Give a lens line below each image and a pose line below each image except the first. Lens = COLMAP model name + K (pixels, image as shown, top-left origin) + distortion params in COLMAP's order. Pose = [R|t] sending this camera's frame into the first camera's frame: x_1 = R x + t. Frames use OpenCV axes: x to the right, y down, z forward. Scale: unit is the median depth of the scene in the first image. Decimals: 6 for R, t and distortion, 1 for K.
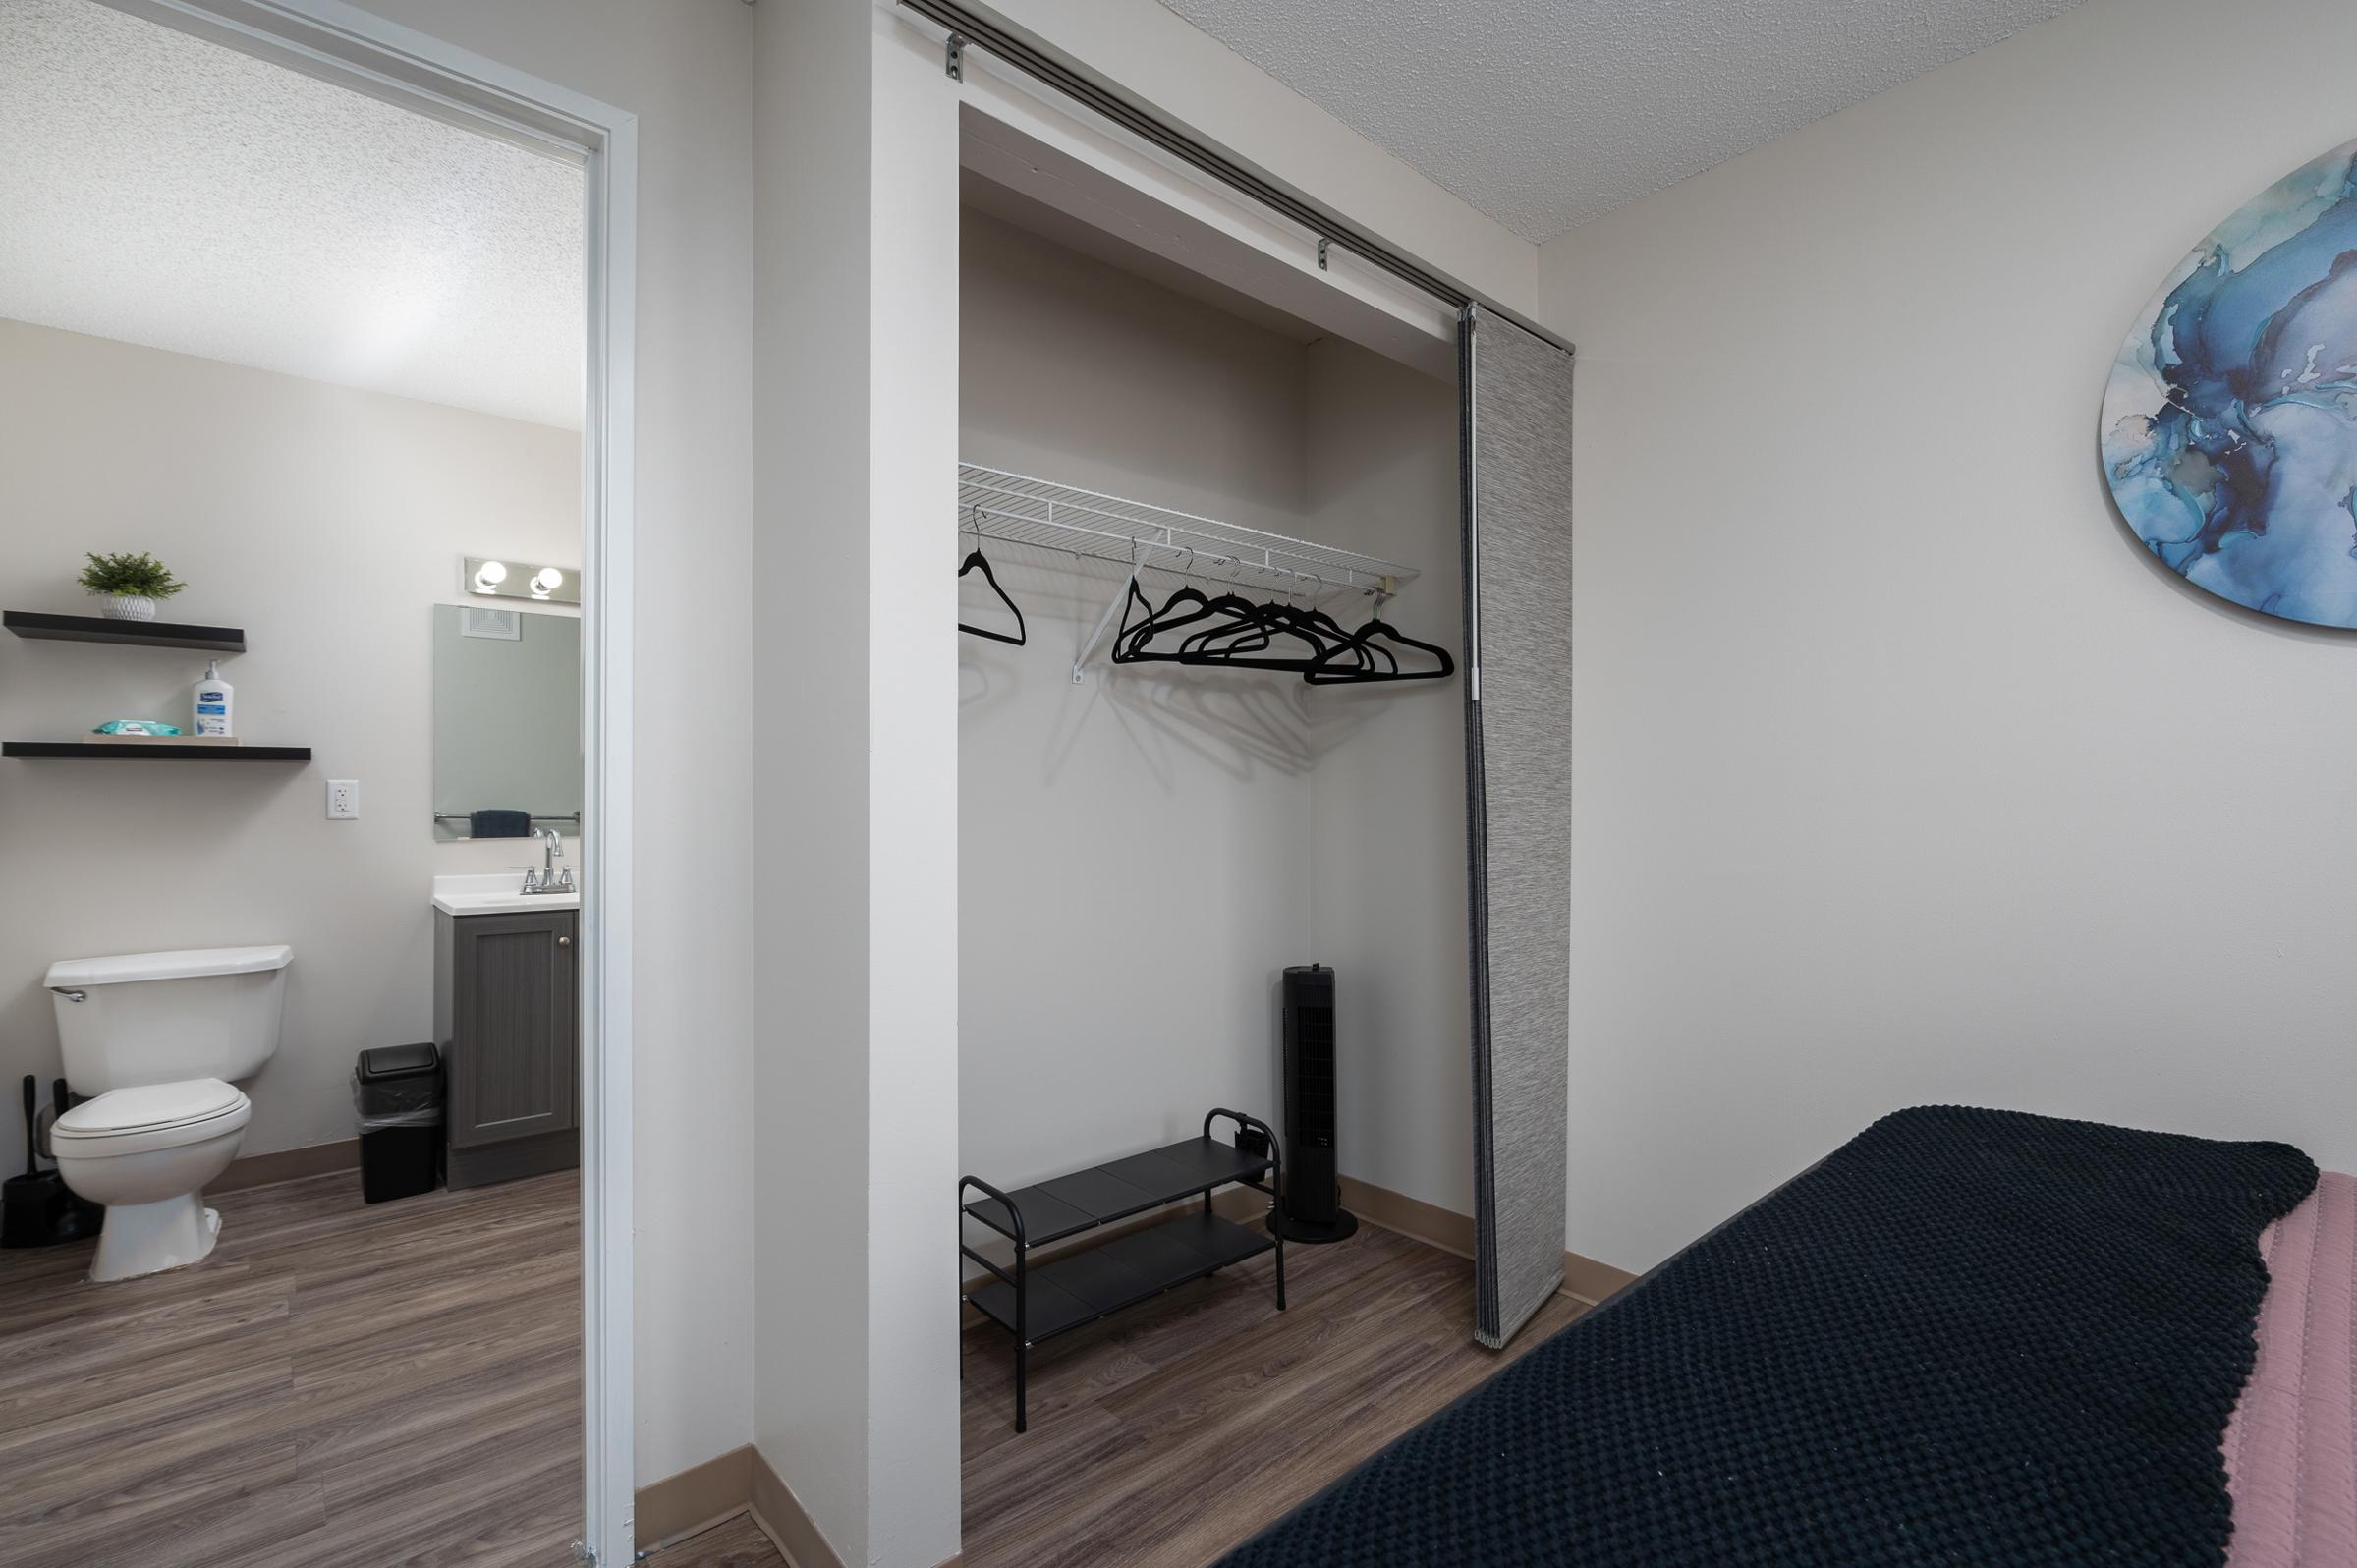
lens RADIAL K [[1025.3, 0, 1171.9], [0, 1025.3, 797.5], [0, 0, 1]] dist [-0.001349, 0.000033]
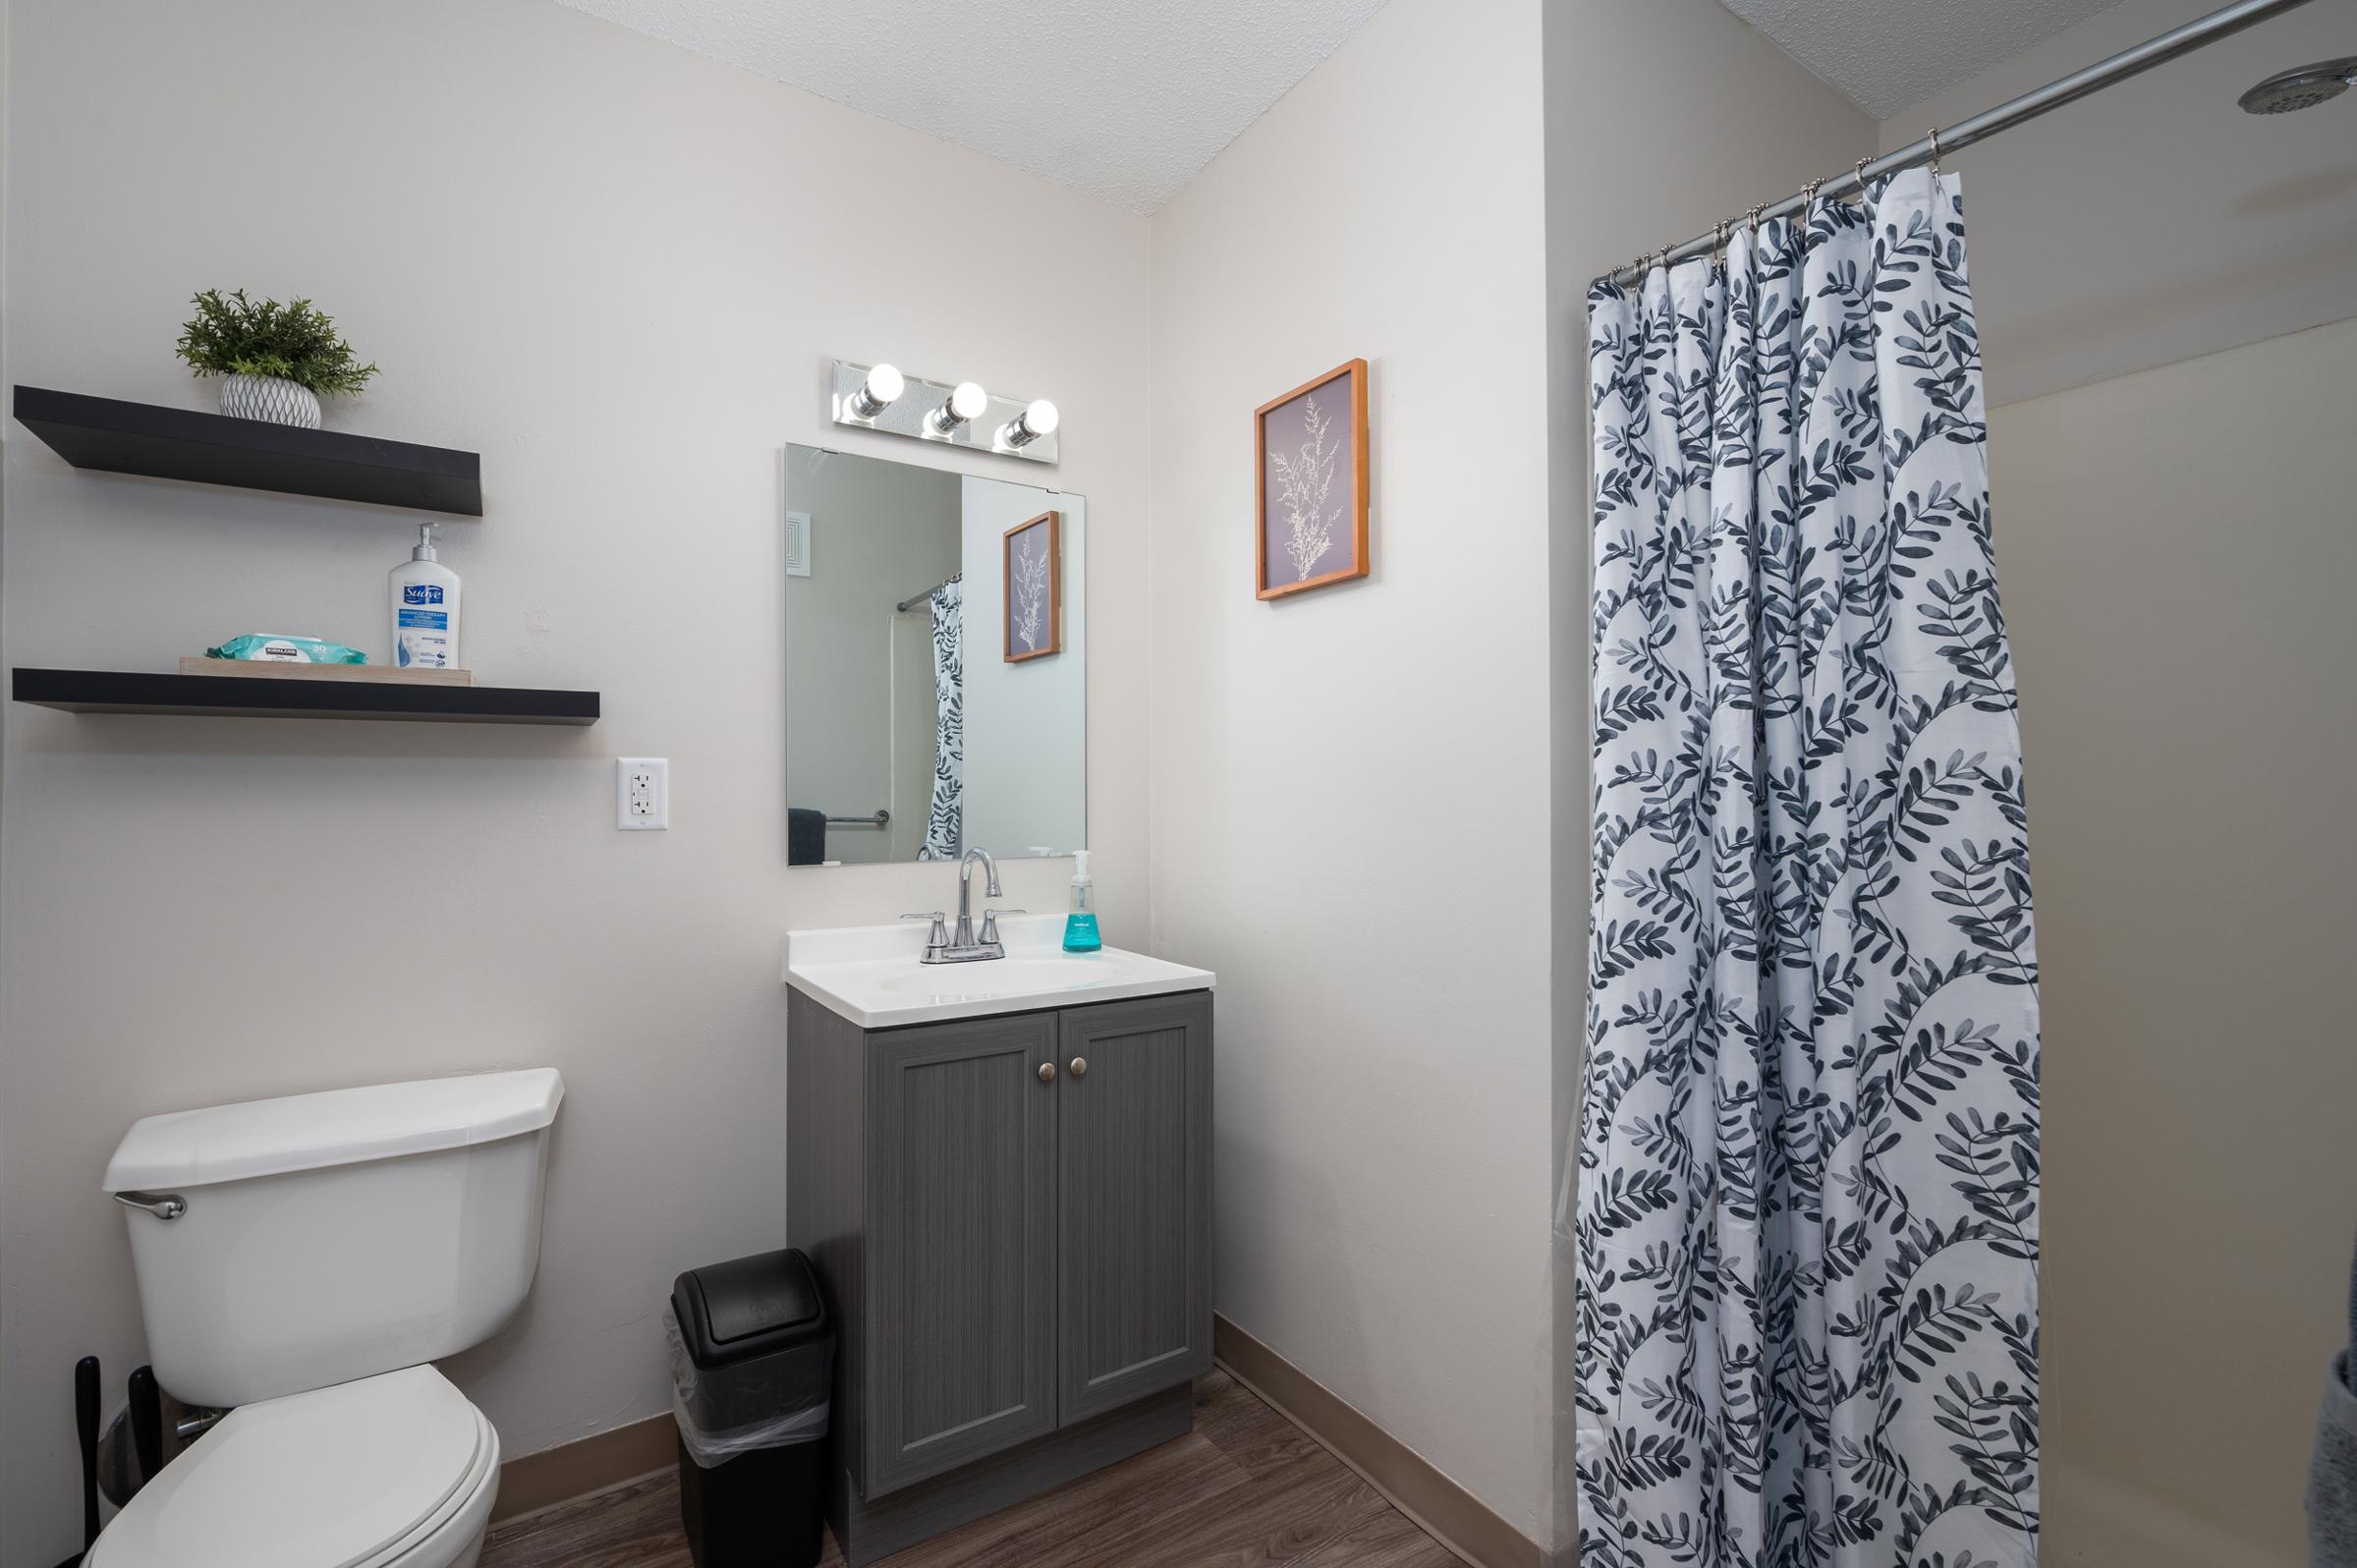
lens RADIAL K [[1047.4, 0, 1180.0], [0, 1047.4, 789.1], [0, 0, 1]] dist [0.002352, 0.000677]
pose [[0.992062, -0.006182, -0.125598, -0.501086], [0.005772, 0.999977, -0.003630, 0.003500], [0.125617, 0.002877, 0.992075, 0.531907]]
